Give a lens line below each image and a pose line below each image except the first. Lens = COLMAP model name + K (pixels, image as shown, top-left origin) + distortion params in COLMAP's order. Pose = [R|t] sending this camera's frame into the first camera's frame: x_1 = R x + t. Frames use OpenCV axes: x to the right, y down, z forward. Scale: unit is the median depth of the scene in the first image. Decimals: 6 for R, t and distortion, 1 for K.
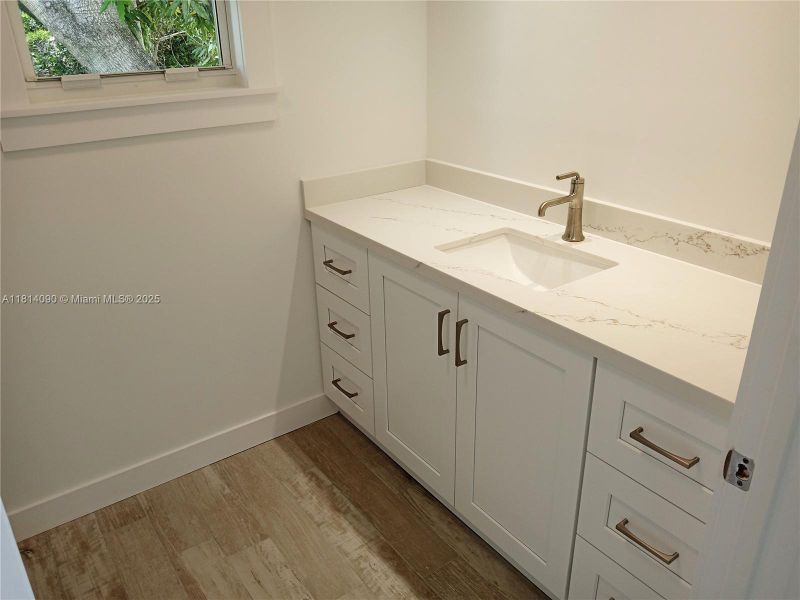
lens RADIAL K [[626.7, 0, 400.0], [0, 626.7, 300.0], [0, 0, 1]] dist [0.009603, -0.003239]
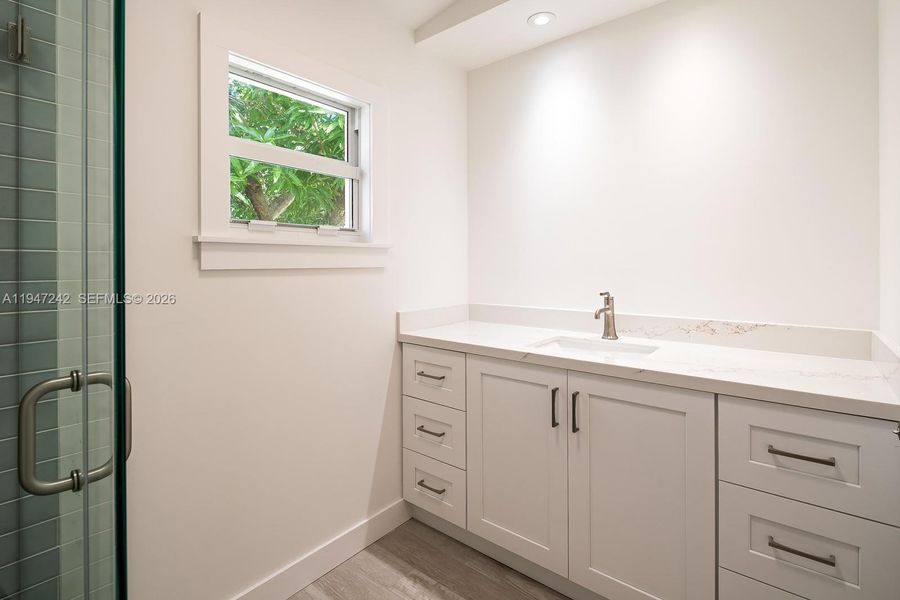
lens RADIAL K [[432.0, 0, 454.9], [0, 432.0, 258.6], [0, 0, 1]] dist [-0.003137, -0.001049]
pose [[0.970244, 0.009517, 0.241941, -0.269047], [0.089904, 0.913632, -0.396476, 0.082793], [-0.224818, 0.406430, 0.885591, 0.113070]]
